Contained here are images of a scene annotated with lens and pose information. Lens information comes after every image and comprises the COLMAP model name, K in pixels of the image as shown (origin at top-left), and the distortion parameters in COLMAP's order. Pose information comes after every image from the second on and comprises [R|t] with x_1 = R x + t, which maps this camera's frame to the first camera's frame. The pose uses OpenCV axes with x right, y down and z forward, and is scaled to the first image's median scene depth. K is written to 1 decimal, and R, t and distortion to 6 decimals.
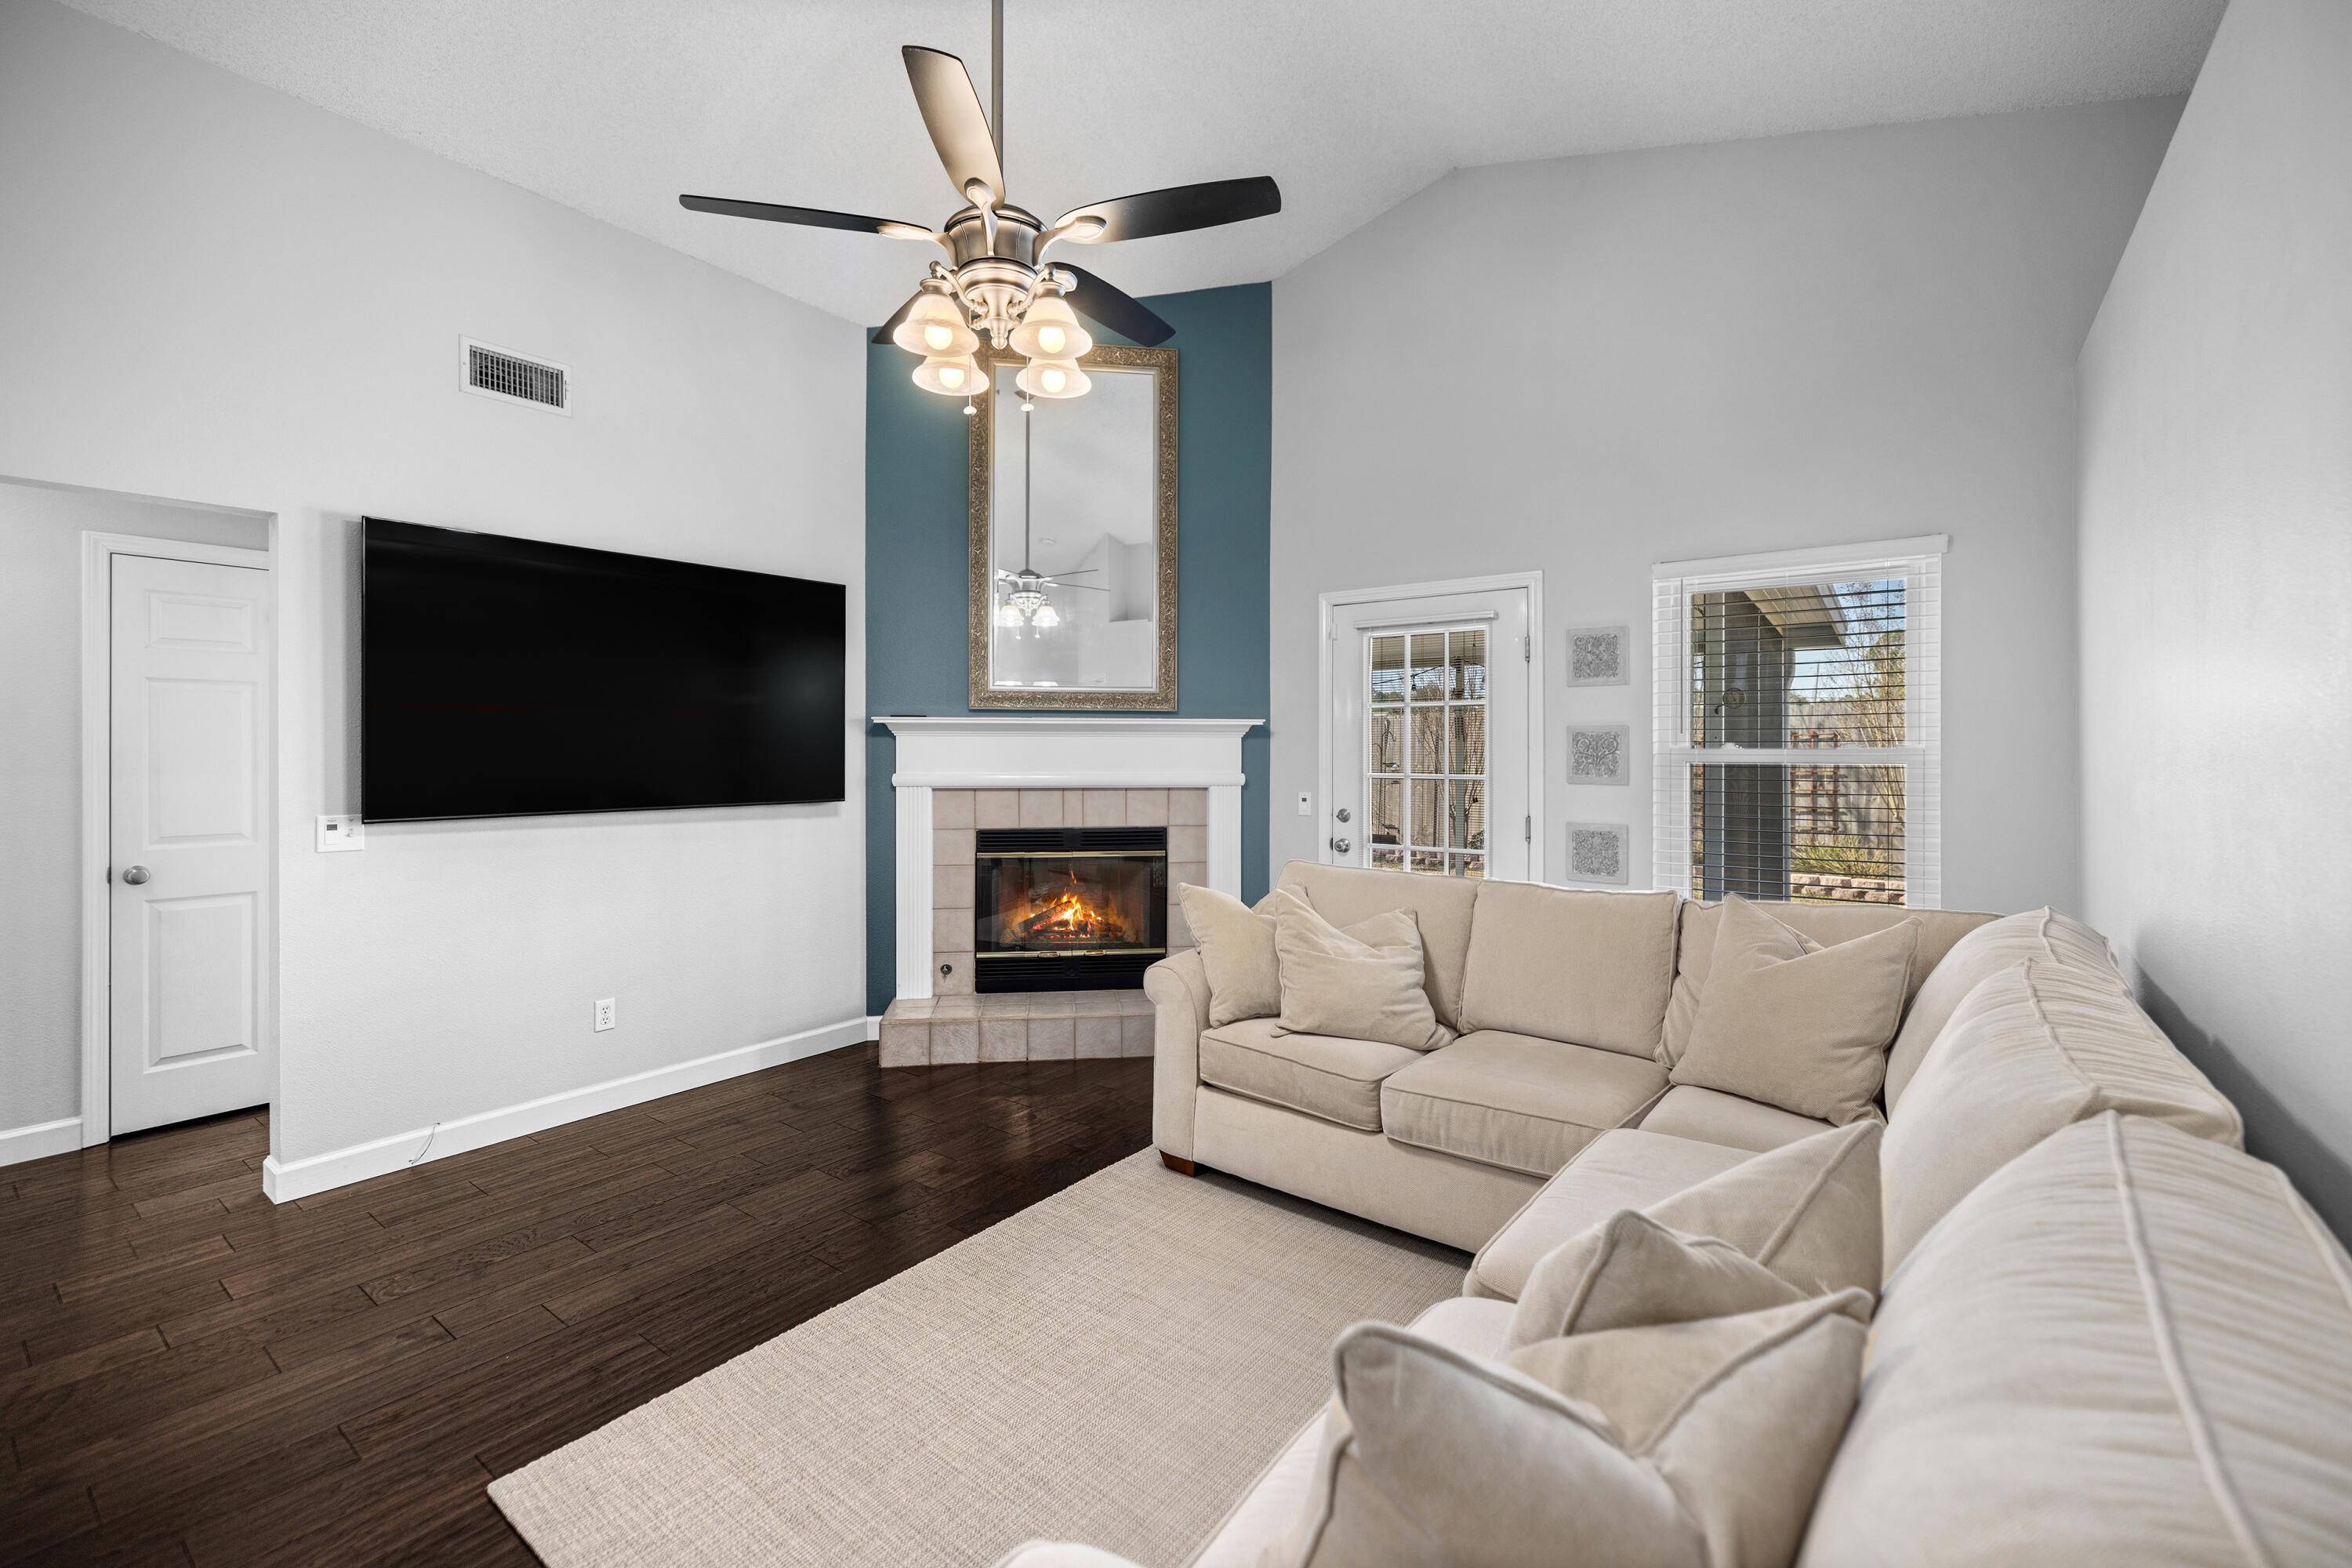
lens RADIAL K [[992.6, 0, 1183.1], [0, 992.6, 745.0], [0, 0, 1]] dist [0.006742, -0.002897]
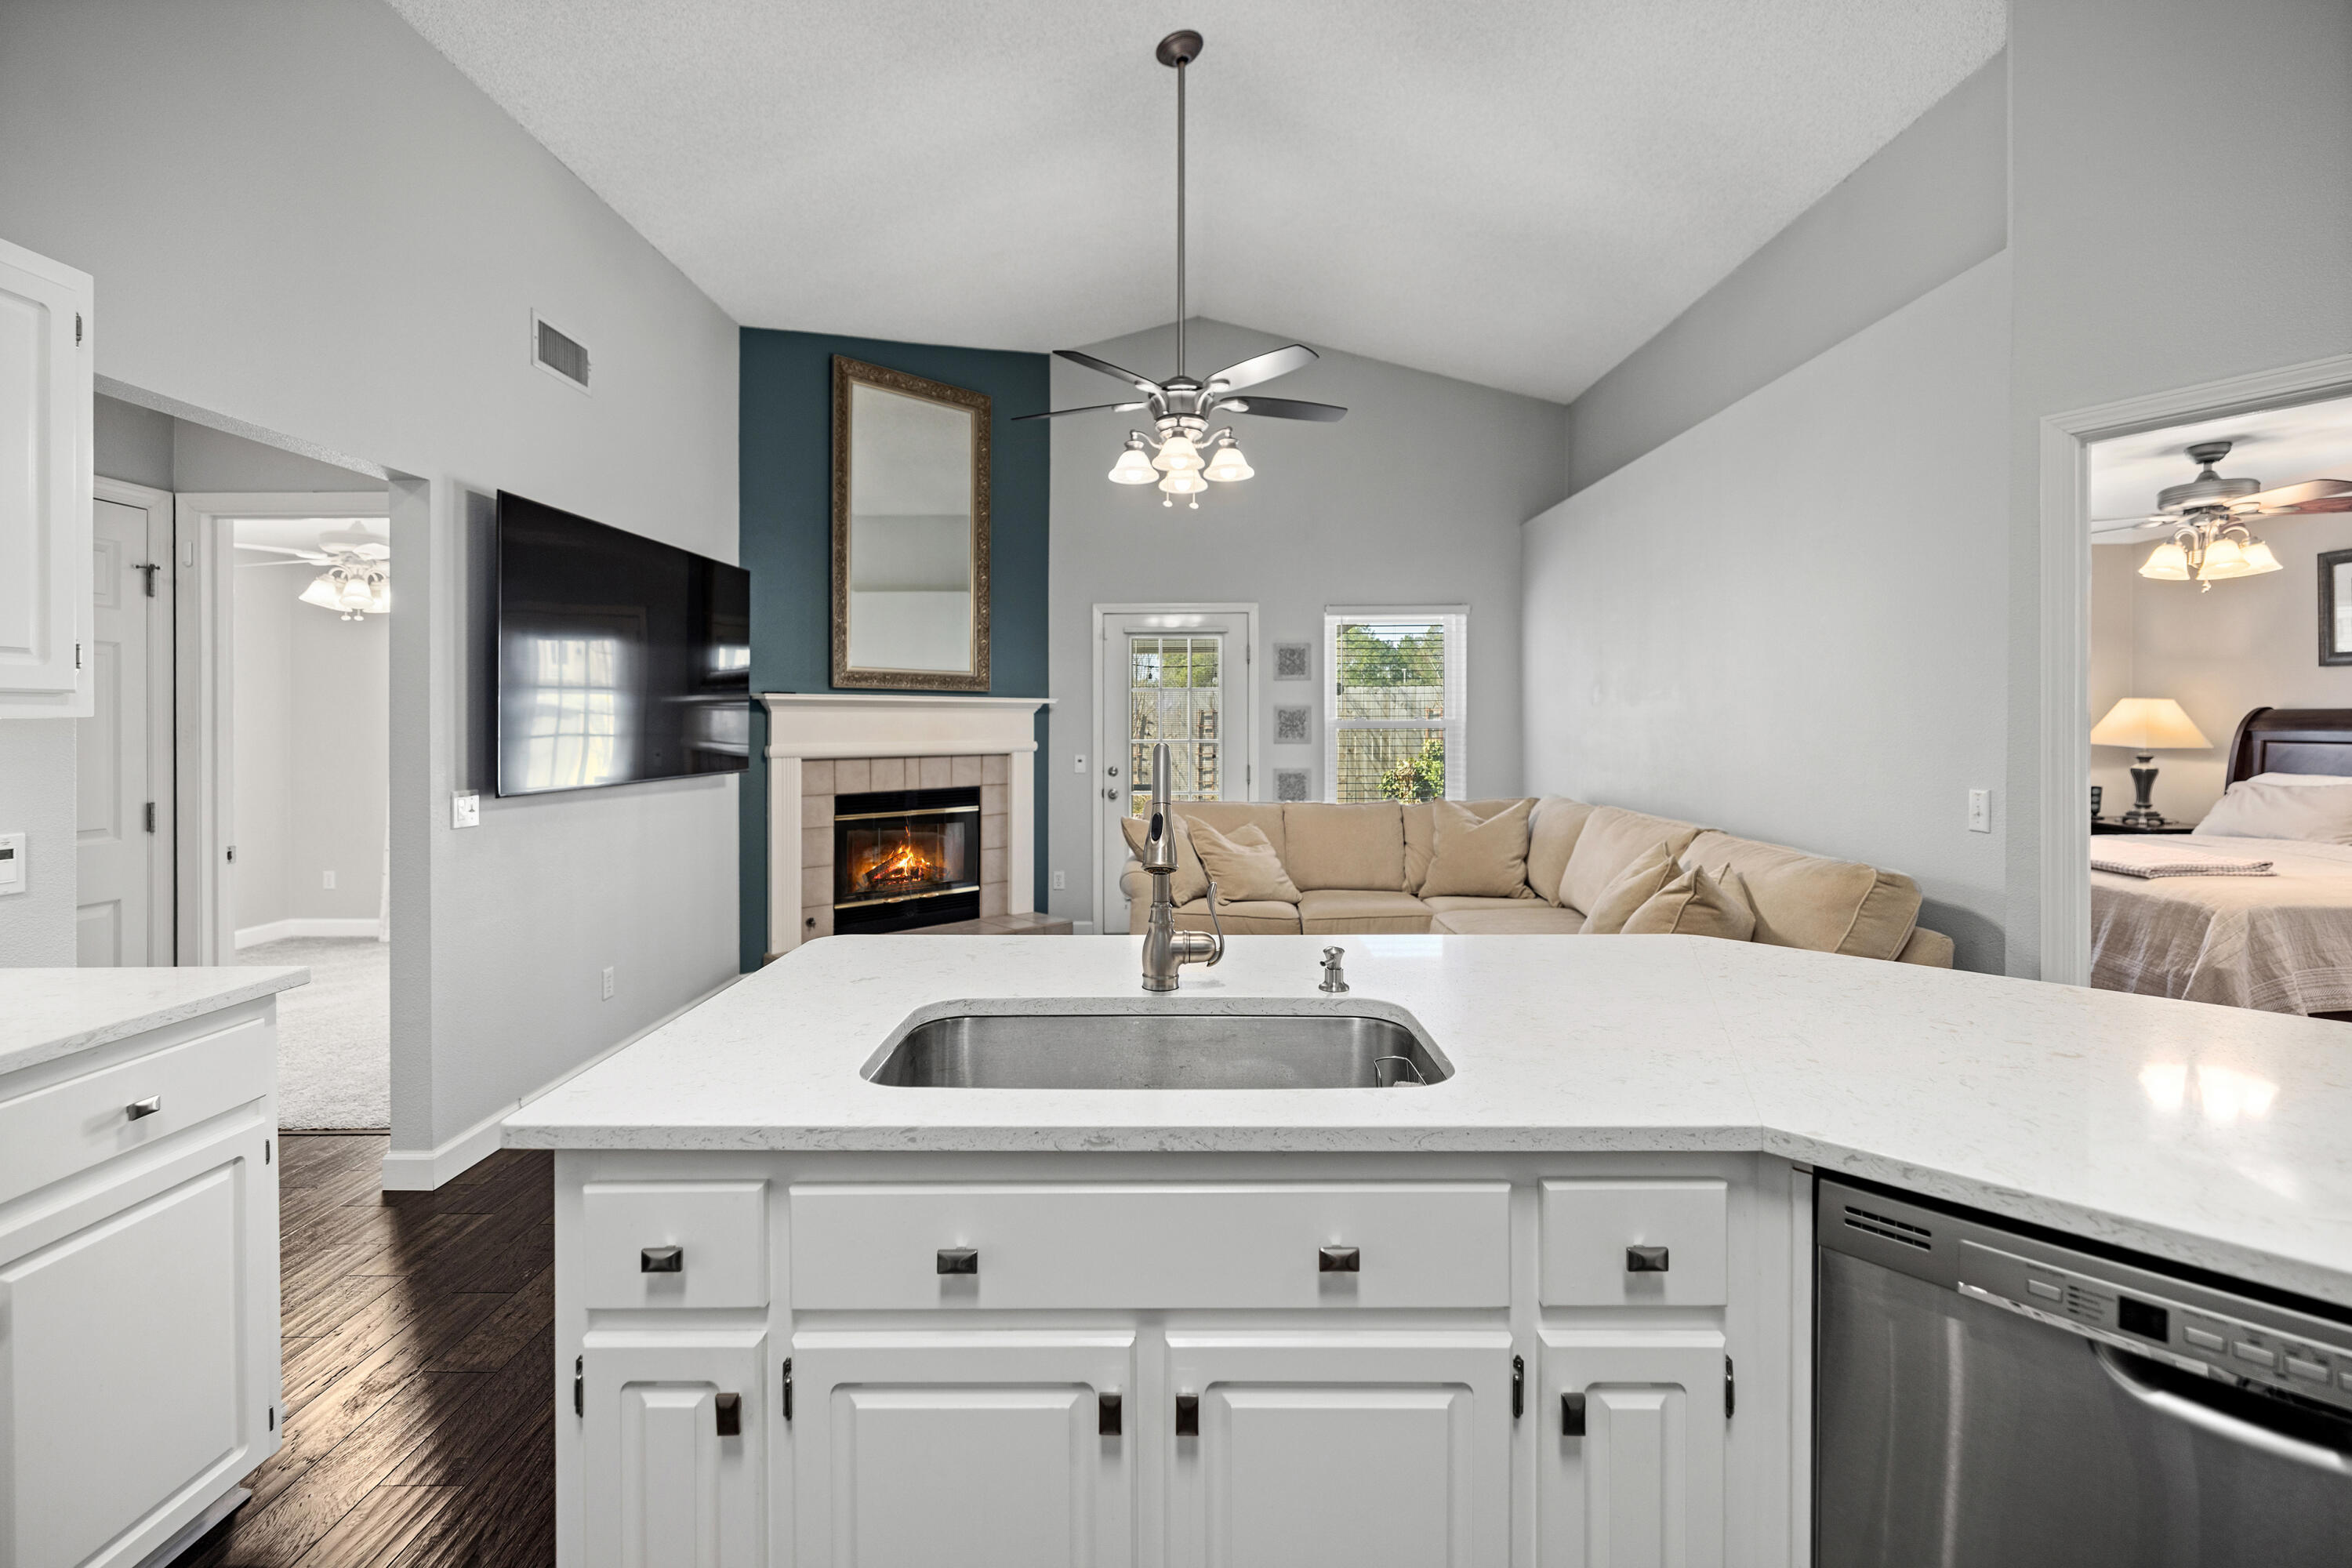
lens RADIAL K [[992.6, 0, 1164.9], [0, 992.6, 739.9], [0, 0, 1]] dist [0.006742, -0.002897]
pose [[0.810724, -0.013265, 0.585278, -0.569300], [0.002594, 0.999815, 0.019067, 0.002779], [-0.585422, -0.013940, 0.810609, -0.131968]]
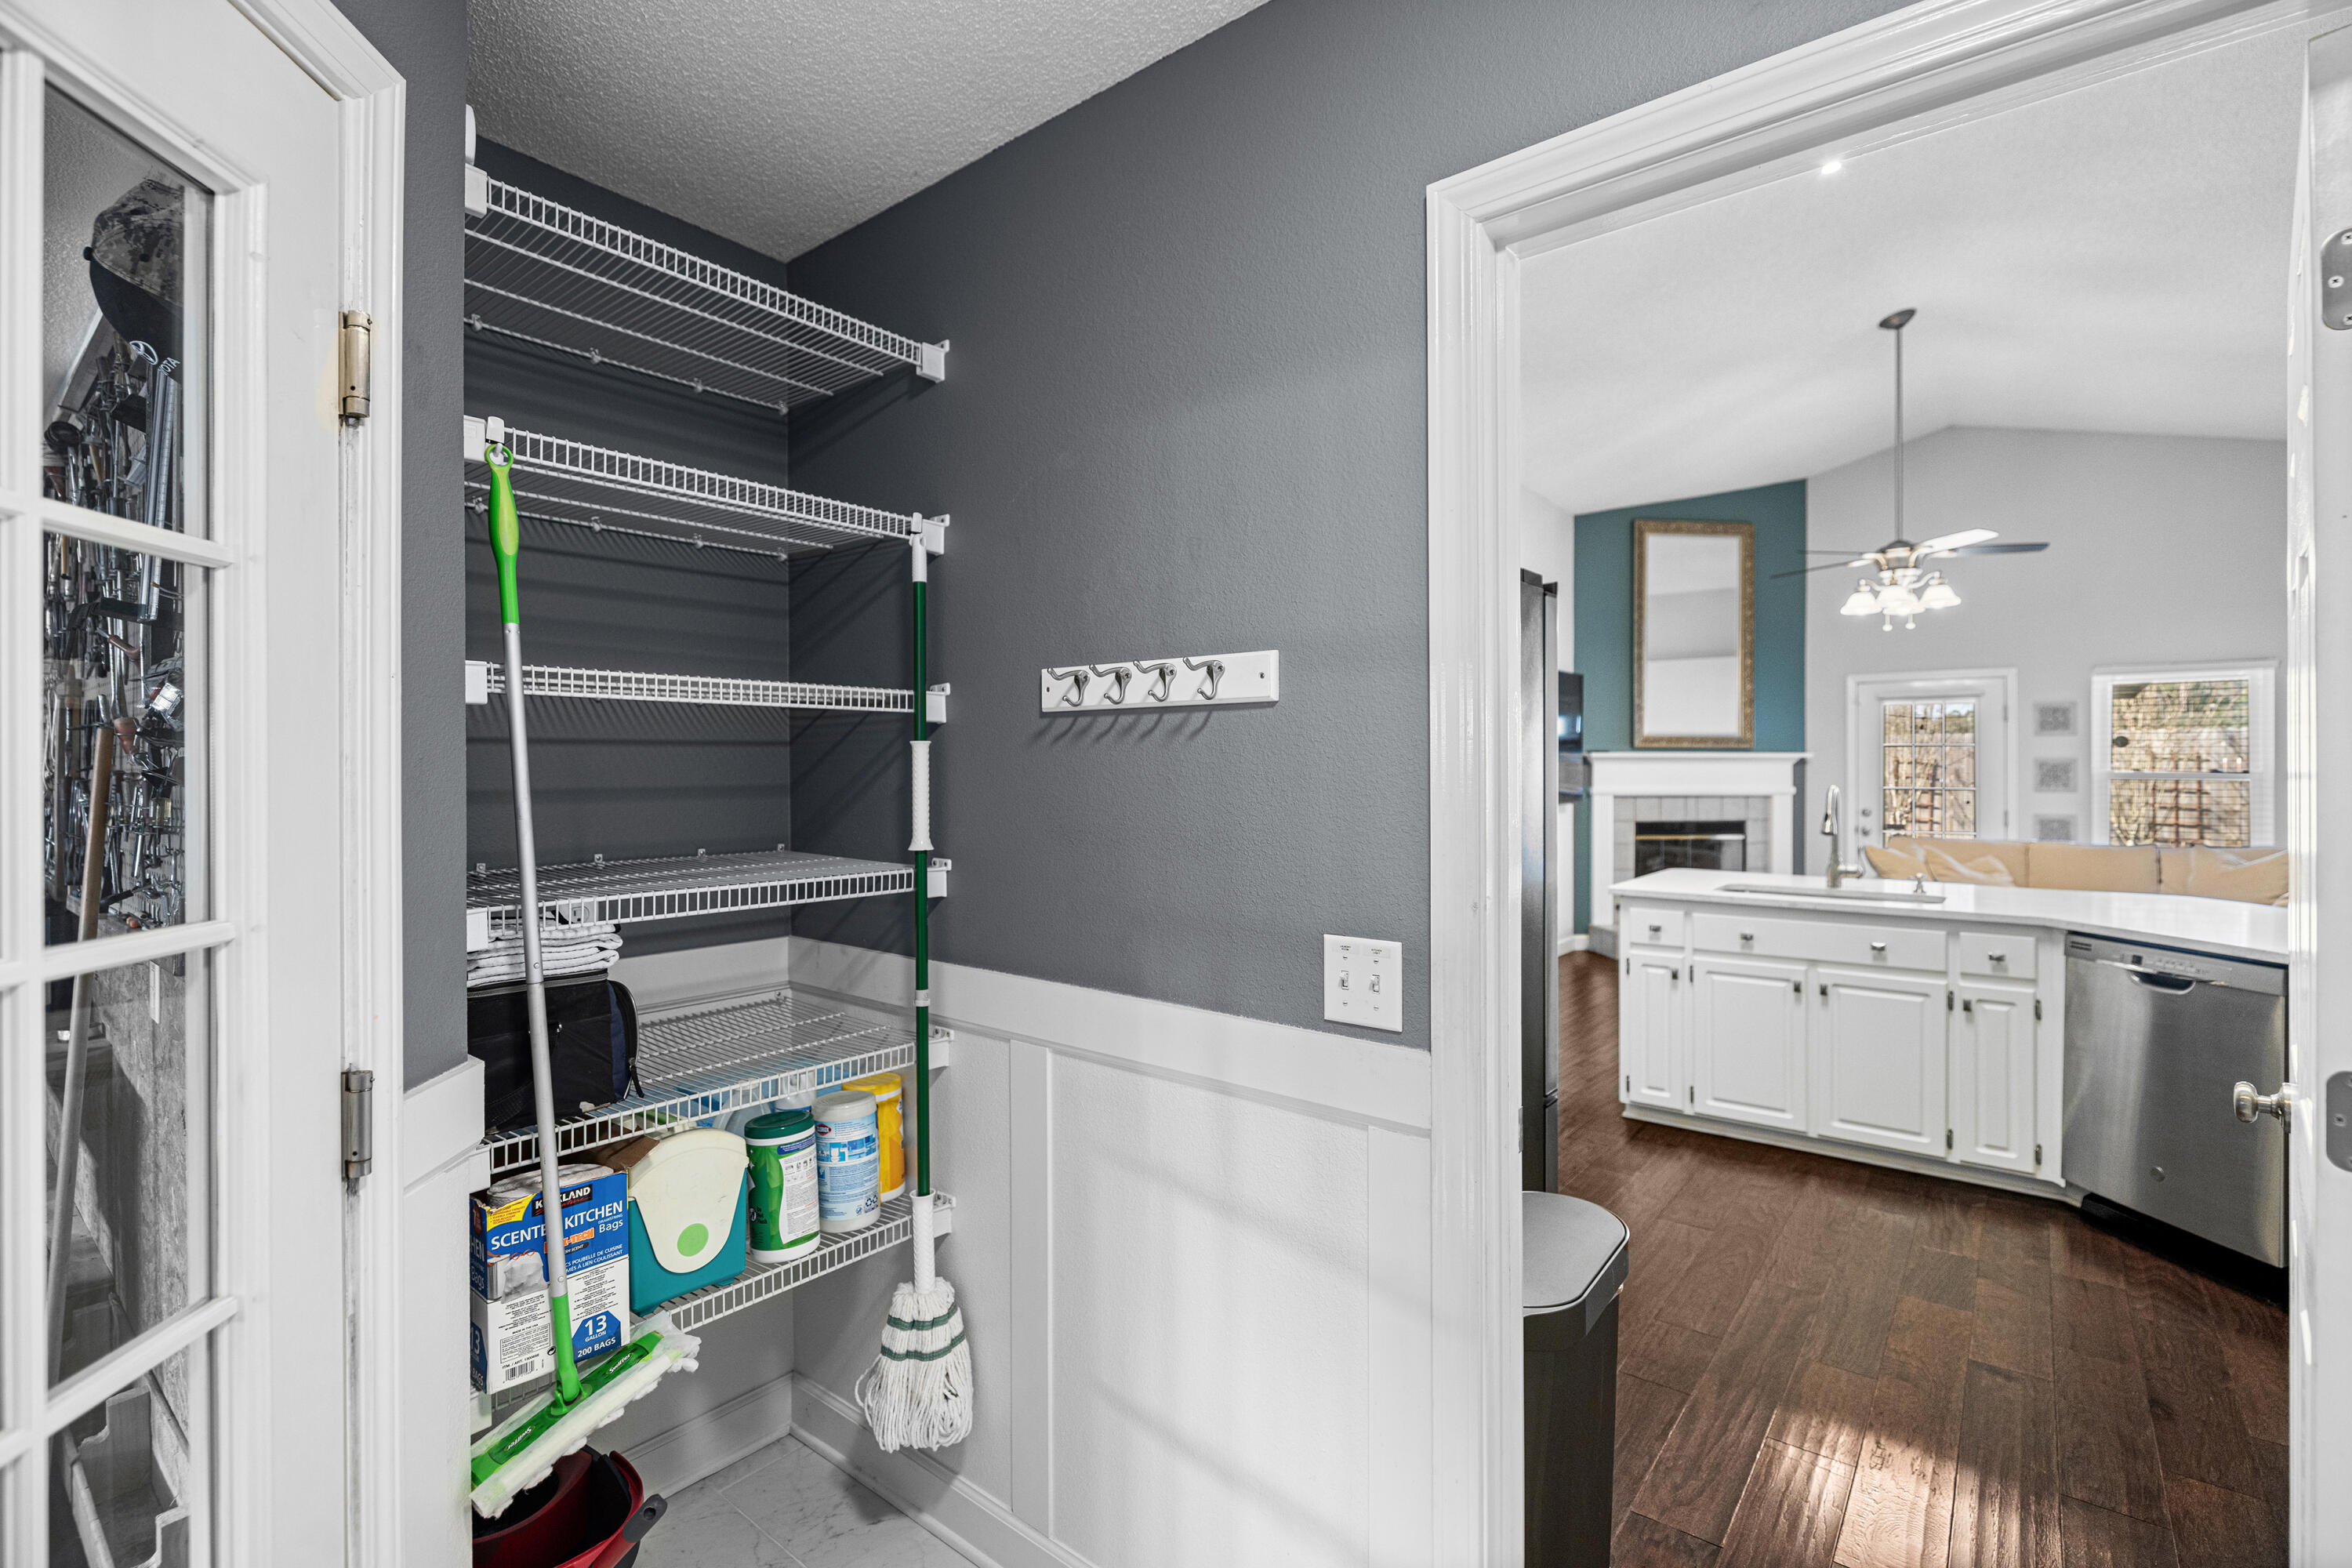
lens RADIAL K [[1048.9, 0, 1201.9], [0, 1048.9, 756.3], [0, 0, 1]] dist [-0.008184, -0.000234]
pose [[0.999504, -0.000725, -0.031494, -0.873065], [0.000477, 0.999969, -0.007881, -0.008464], [0.031499, 0.007862, 0.999473, -0.747205]]
